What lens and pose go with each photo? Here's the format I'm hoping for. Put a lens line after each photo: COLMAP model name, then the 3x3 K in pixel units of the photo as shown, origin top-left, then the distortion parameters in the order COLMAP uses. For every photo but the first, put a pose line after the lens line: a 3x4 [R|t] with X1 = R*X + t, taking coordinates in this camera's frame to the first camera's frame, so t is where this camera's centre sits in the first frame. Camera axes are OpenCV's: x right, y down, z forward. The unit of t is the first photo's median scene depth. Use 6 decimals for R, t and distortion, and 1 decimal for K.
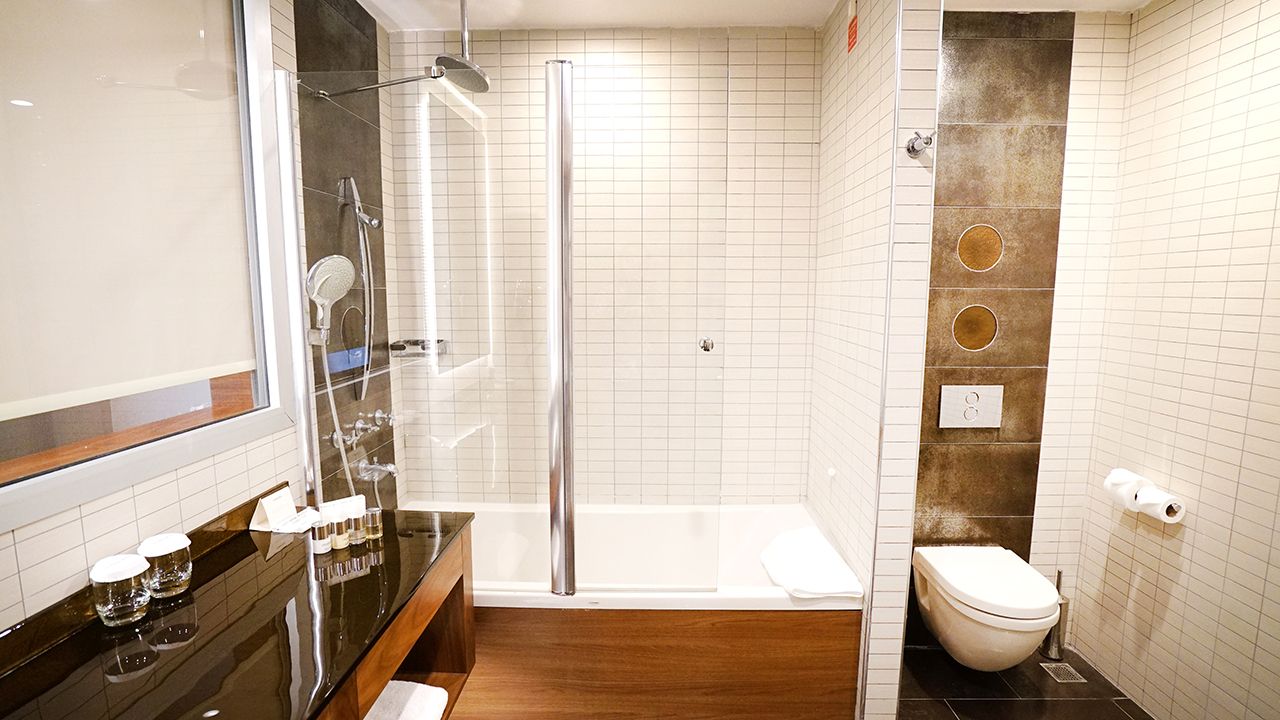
lens RADIAL K [[601.2, 0, 630.7], [0, 601.2, 366.5], [0, 0, 1]] dist [-0.056394, 0.020519]
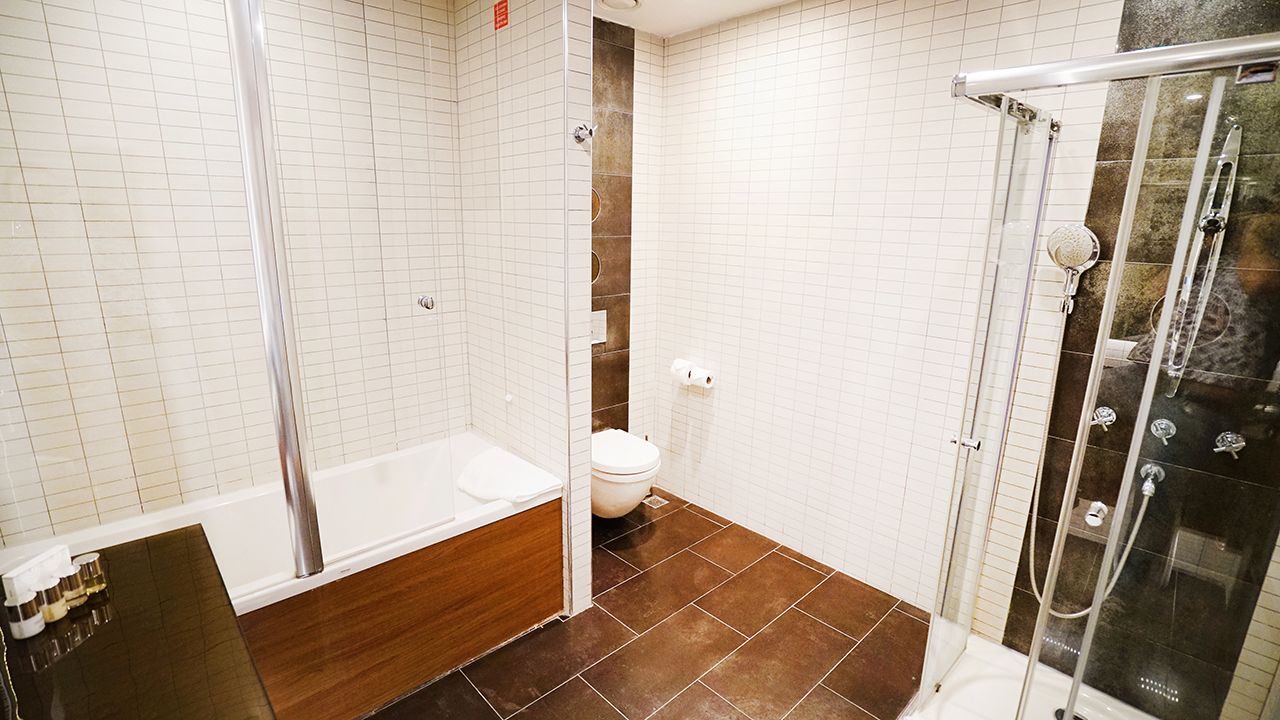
lens RADIAL K [[601.2, 0, 649.5], [0, 601.2, 368.2], [0, 0, 1]] dist [-0.056394, 0.020519]
pose [[0.698521, -0.162663, 0.696857, -0.287918], [0.072949, 0.984935, 0.156784, -0.047548], [-0.711862, -0.058682, 0.699864, -0.029894]]
